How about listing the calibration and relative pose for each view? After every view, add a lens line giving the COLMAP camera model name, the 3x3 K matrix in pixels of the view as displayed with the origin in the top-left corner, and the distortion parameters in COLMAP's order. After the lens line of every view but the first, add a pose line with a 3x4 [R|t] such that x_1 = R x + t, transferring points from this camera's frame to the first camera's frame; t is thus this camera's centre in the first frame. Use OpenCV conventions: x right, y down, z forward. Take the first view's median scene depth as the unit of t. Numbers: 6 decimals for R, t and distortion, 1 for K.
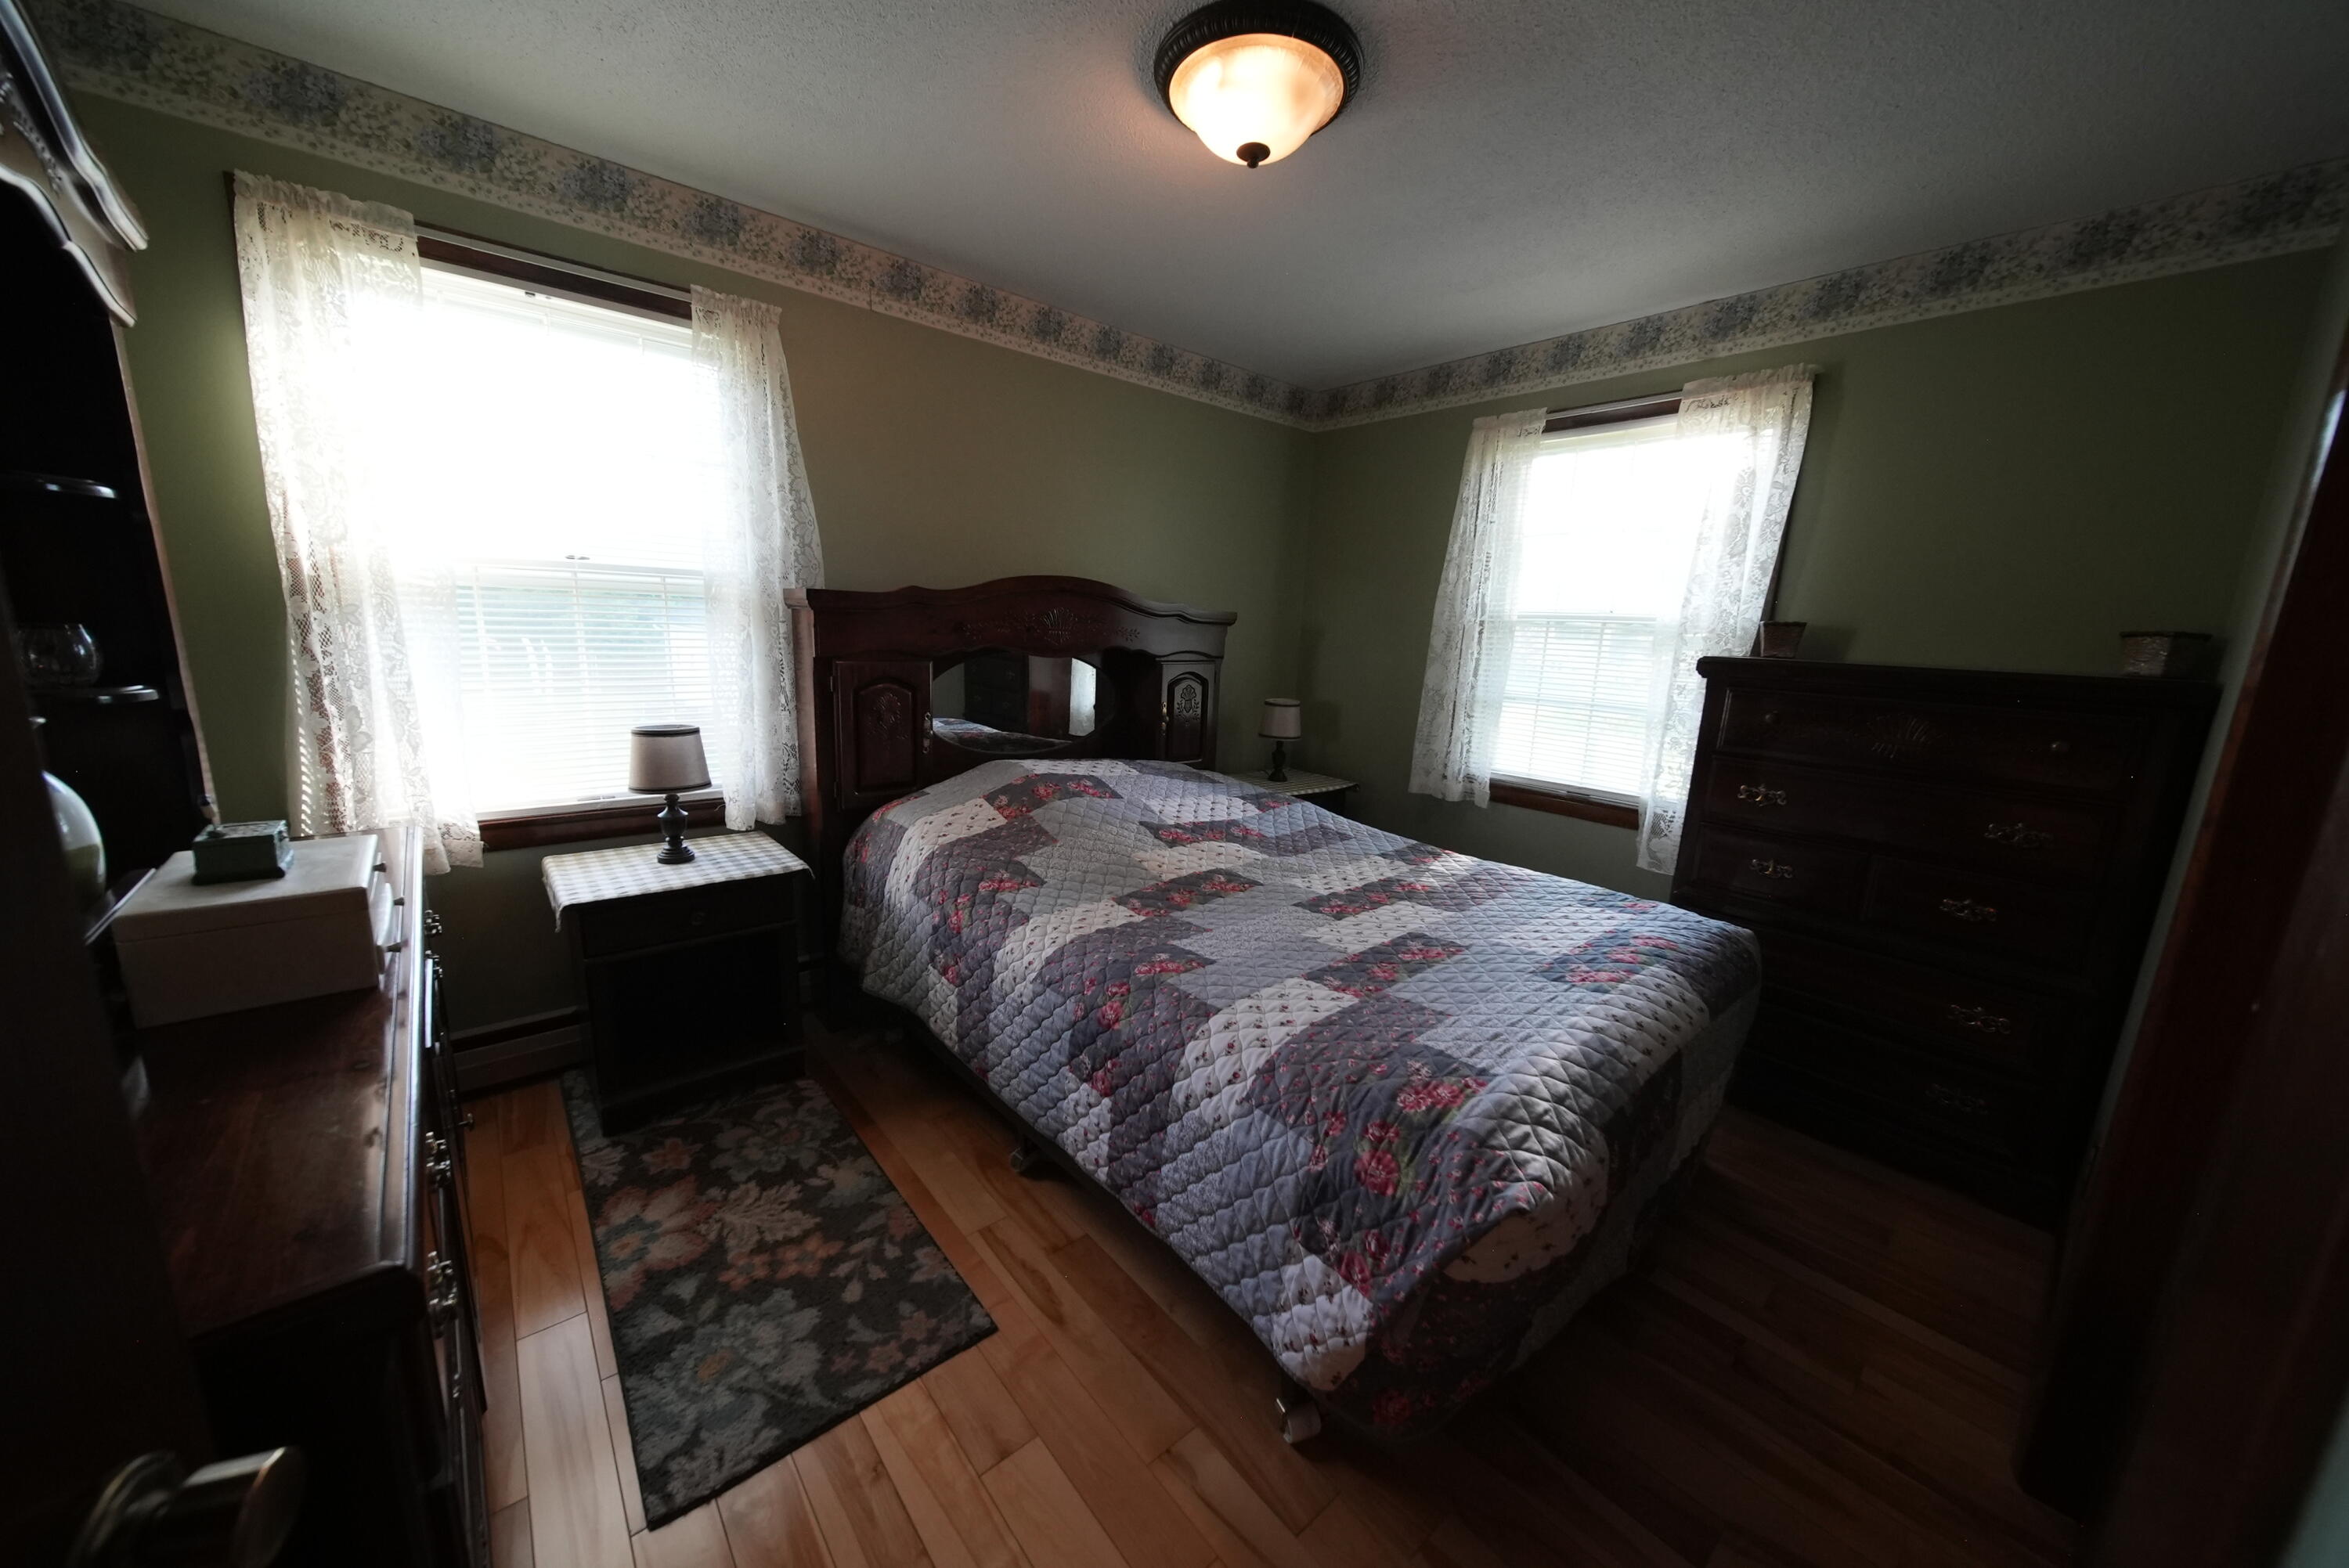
lens RADIAL K [[820.1, 0, 1171.0], [0, 820.1, 788.8], [0, 0, 1]] dist [-0.002580, -0.000735]
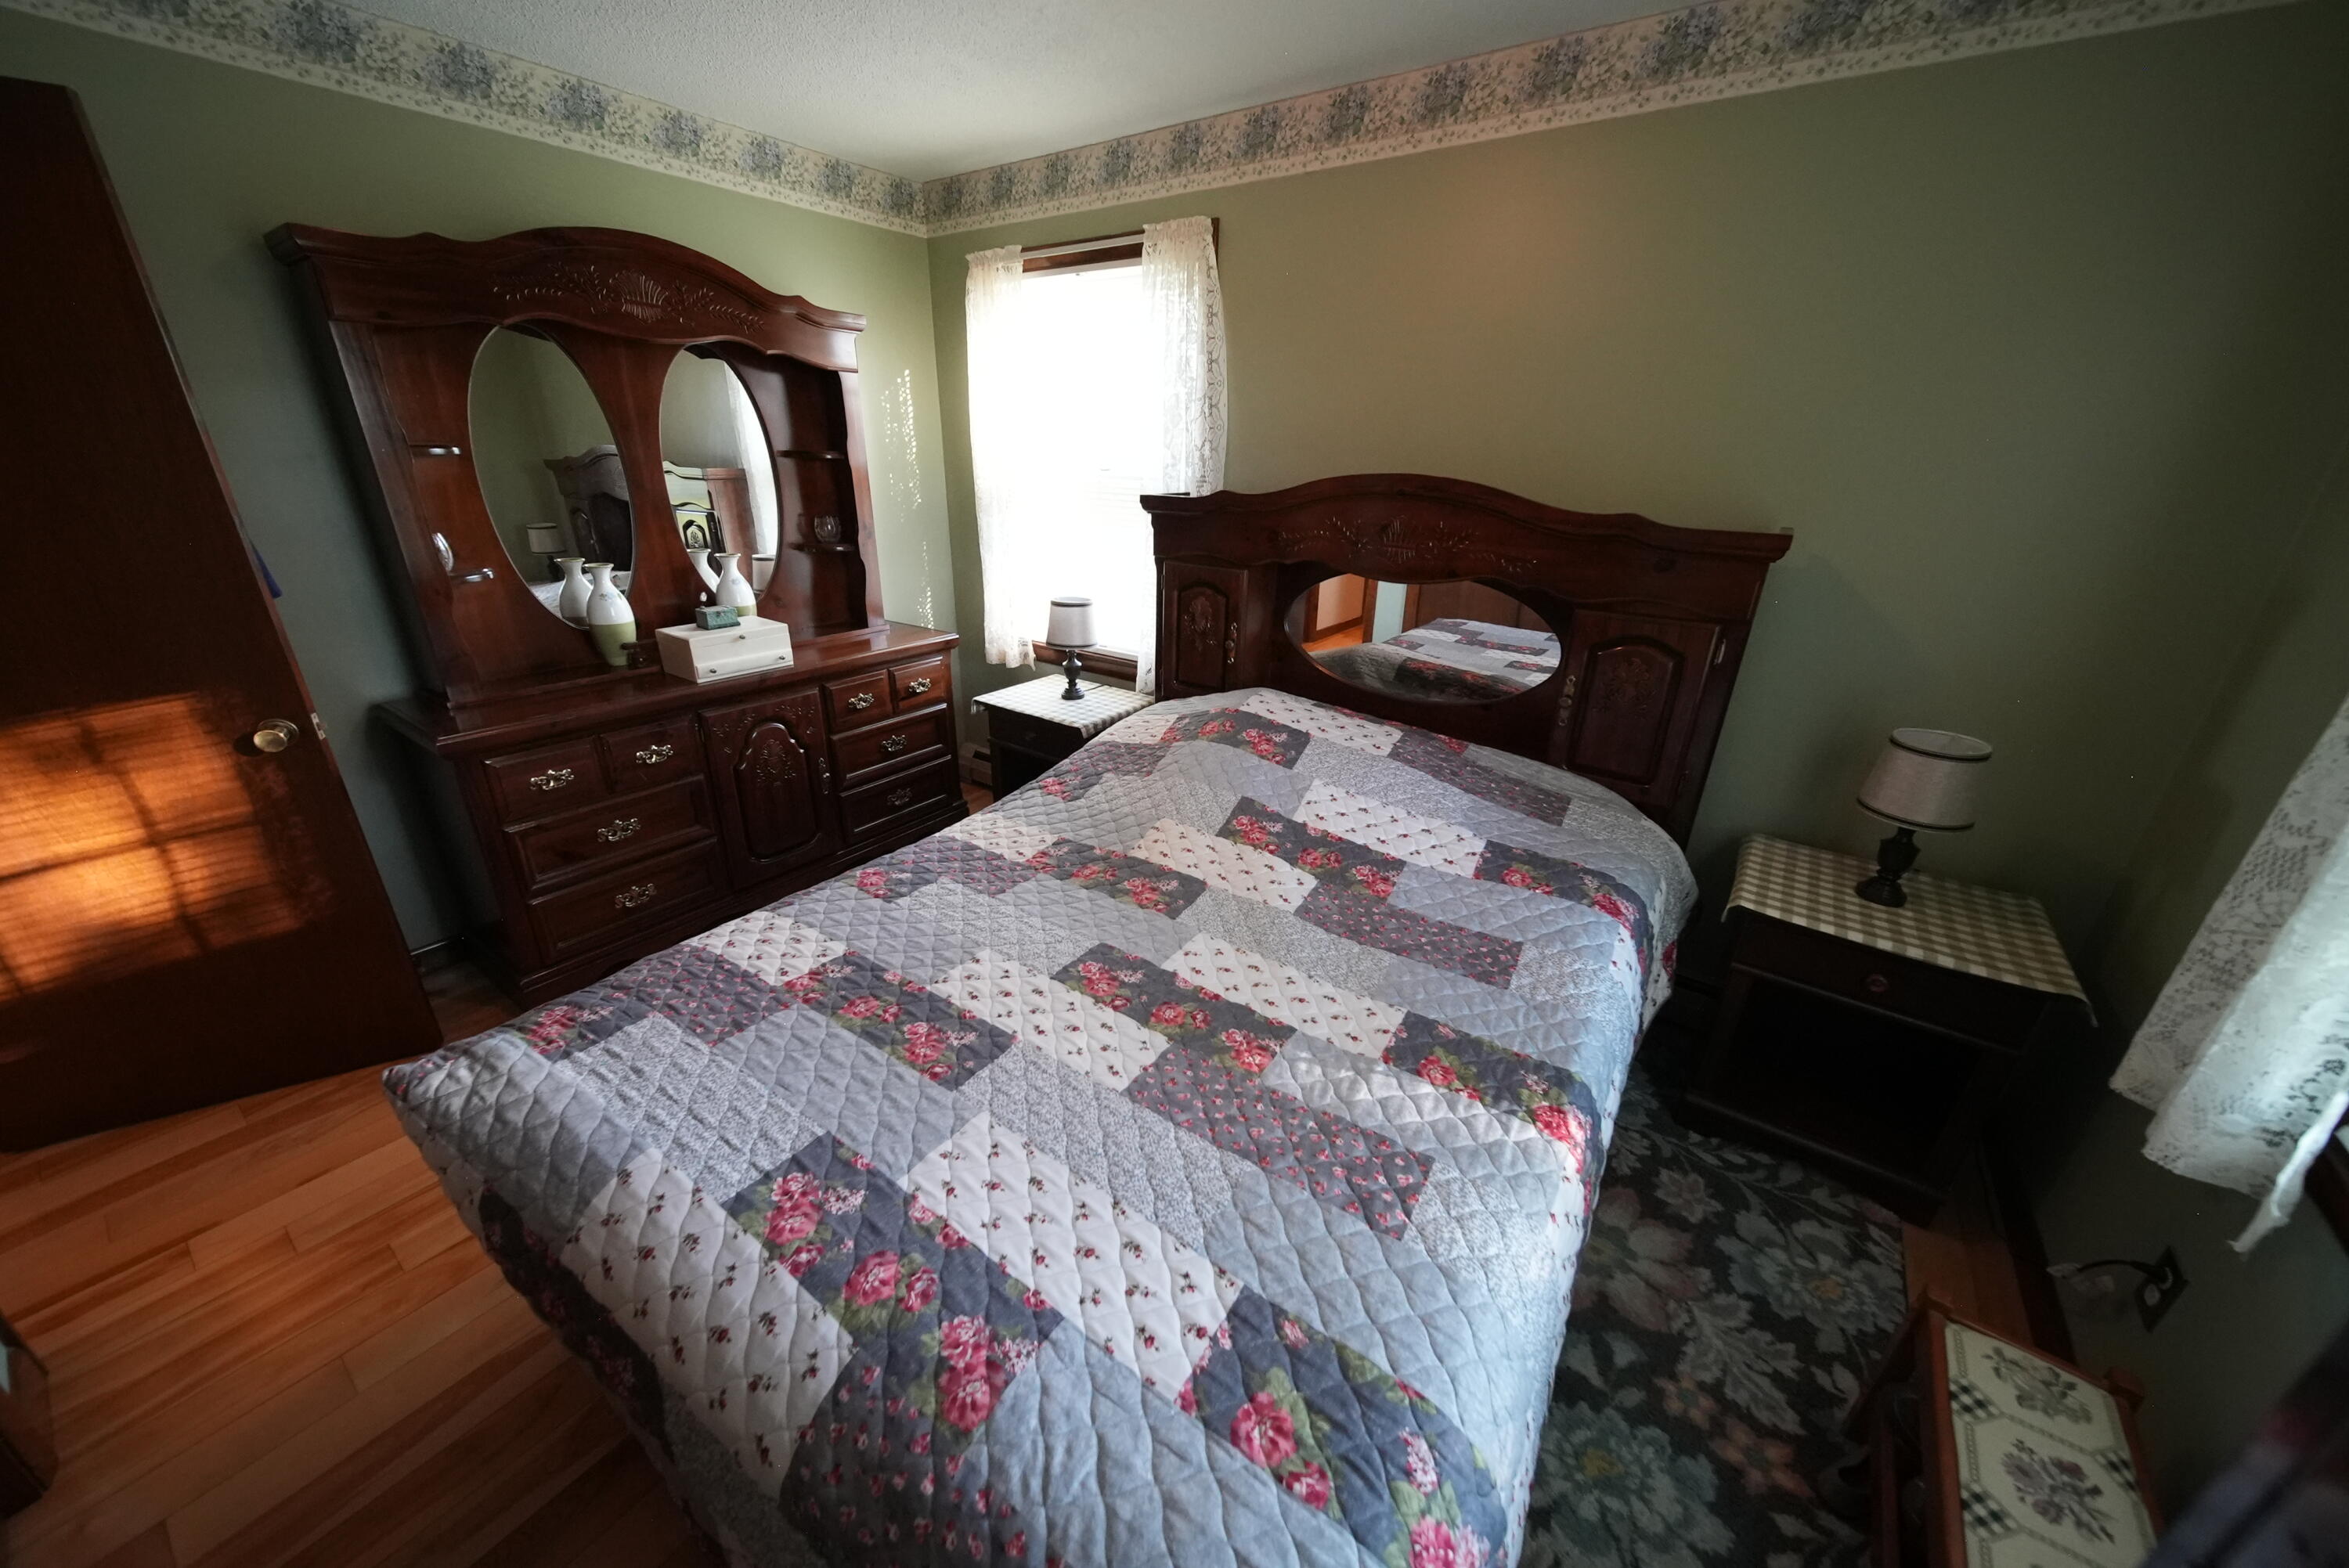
lens RADIAL K [[820.1, 0, 1174.5], [0, 820.1, 788.8], [0, 0, 1]] dist [-0.002580, -0.000735]
pose [[0.237560, 0.339145, -0.910245, 0.863240], [-0.205901, 0.933358, 0.294020, -0.242579], [0.949300, 0.117573, 0.291559, 0.892653]]
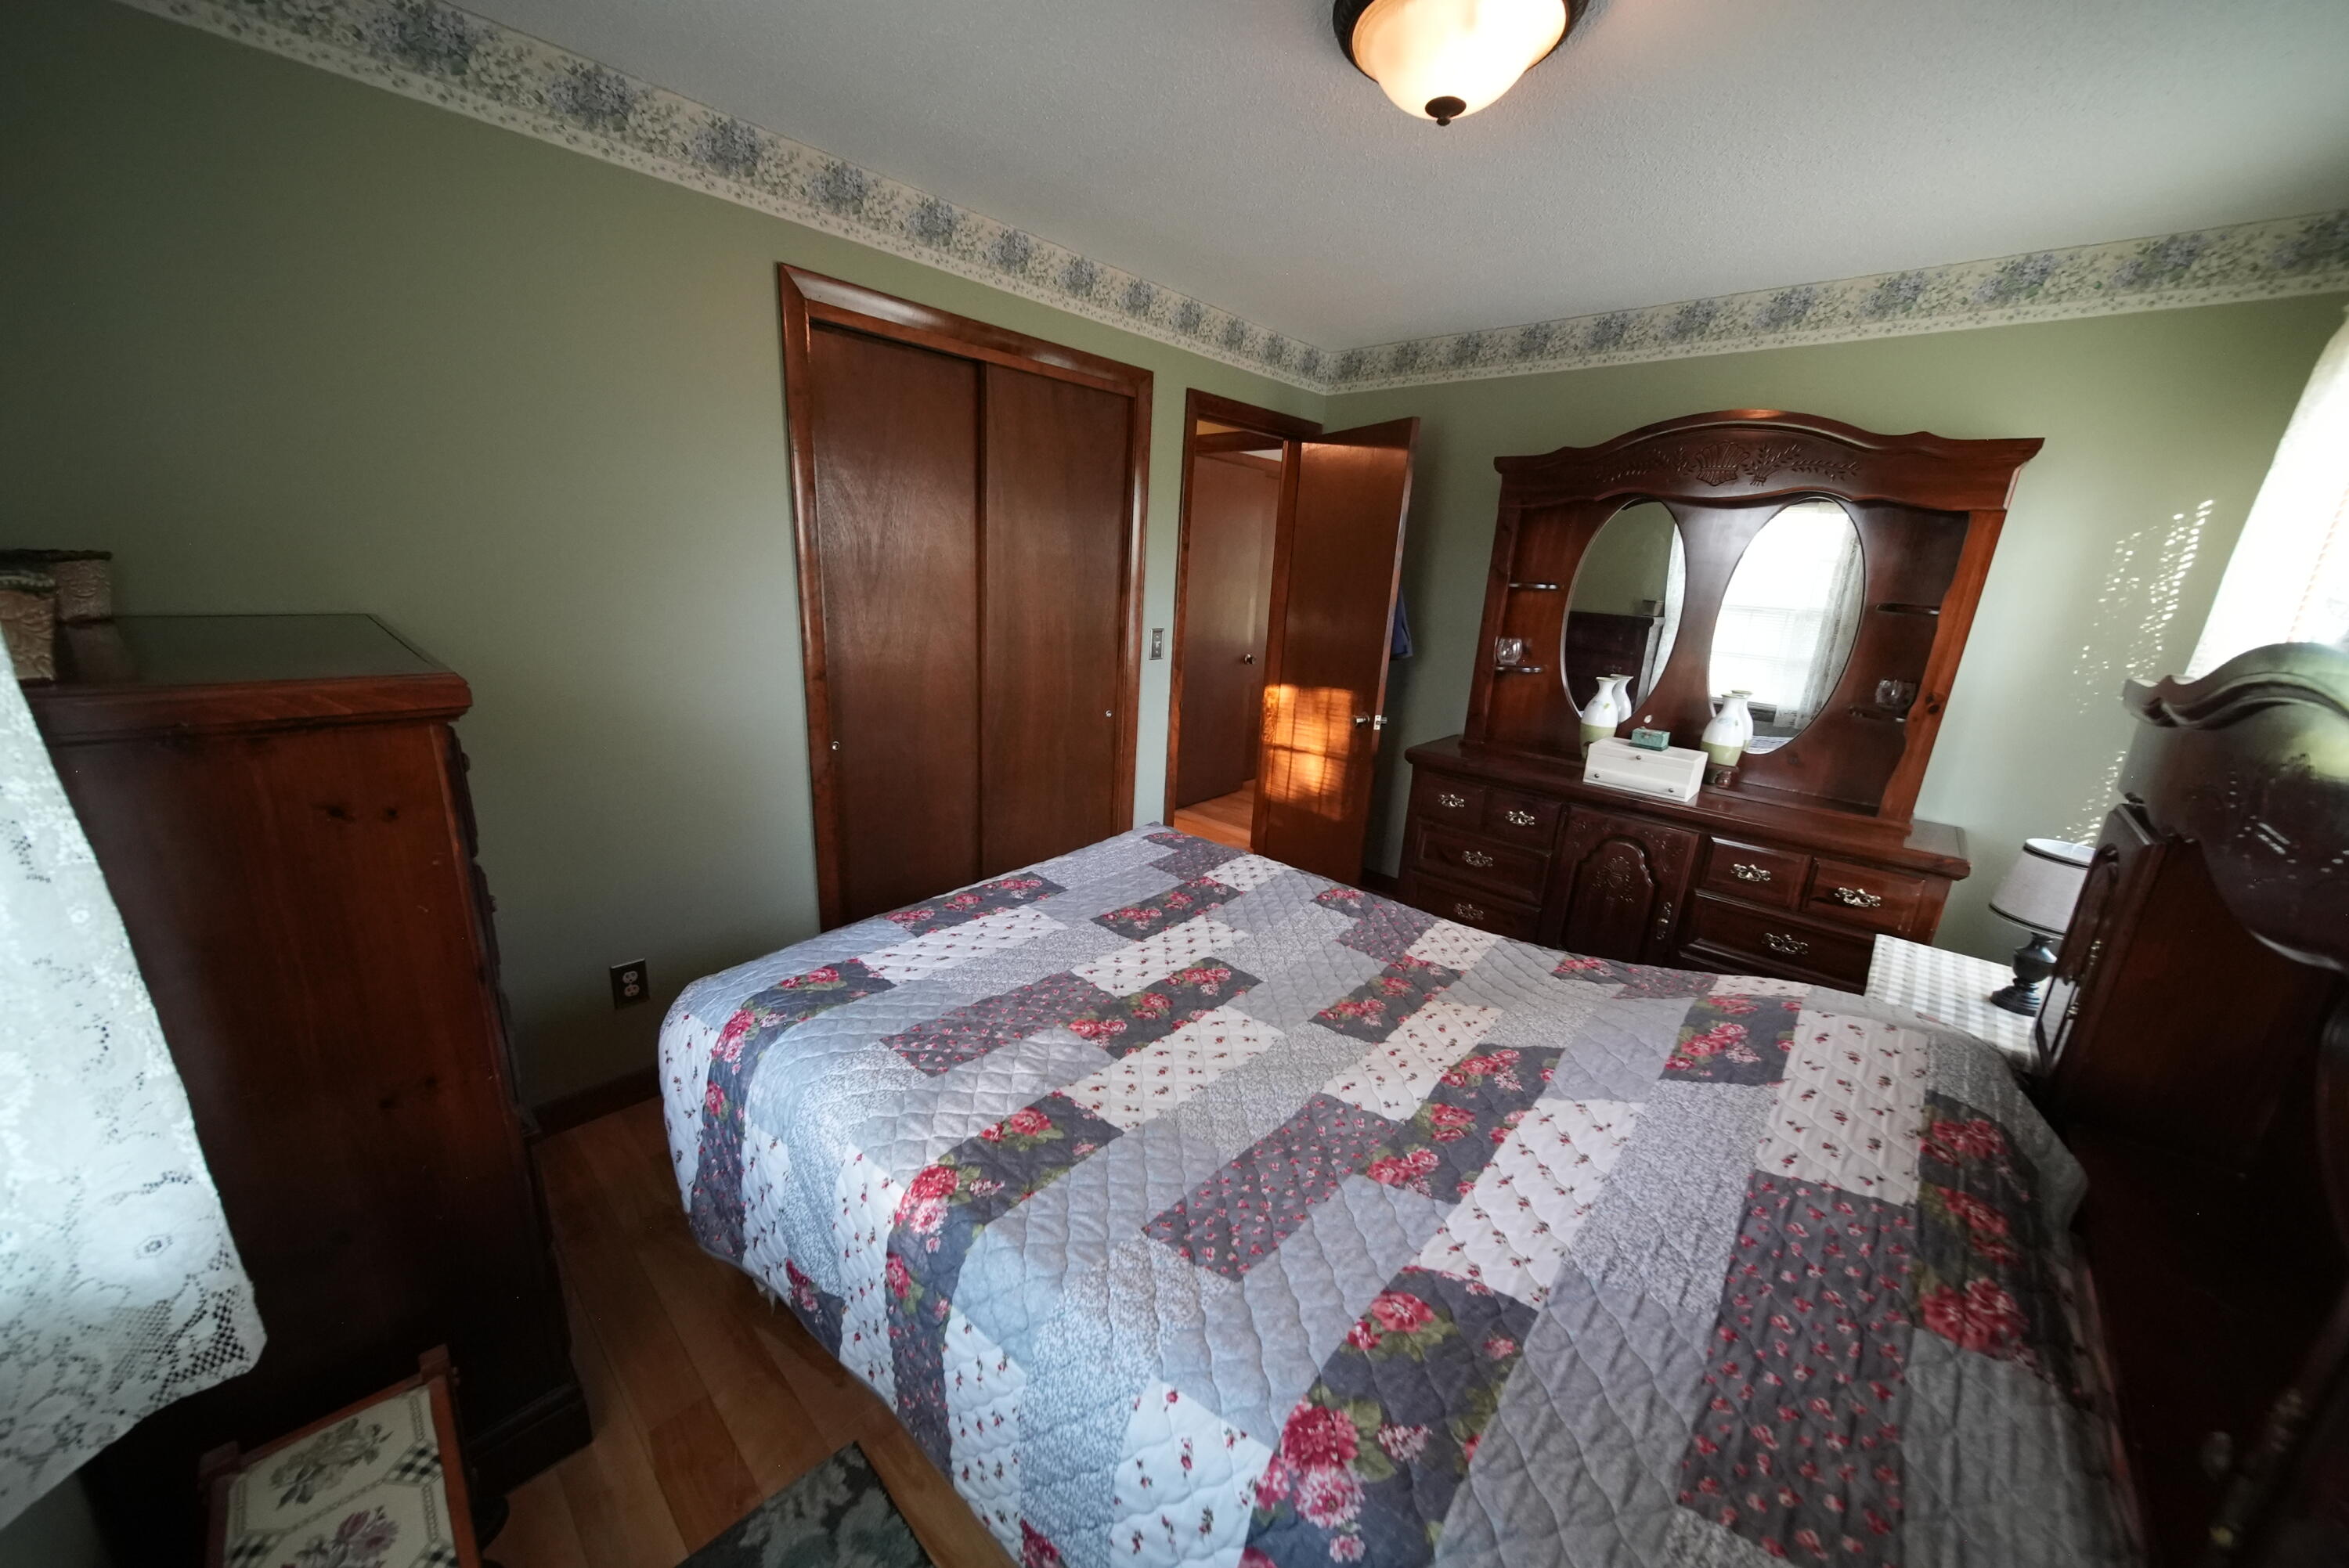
lens RADIAL K [[820.1, 0, 1168.4], [0, 820.1, 789.4], [0, 0, 1]] dist [-0.002580, -0.000735]
pose [[-0.989086, -0.060250, -0.134455, 0.394586], [-0.114757, 0.887366, 0.446555, -0.421448], [0.092406, 0.457112, -0.884596, 1.765262]]
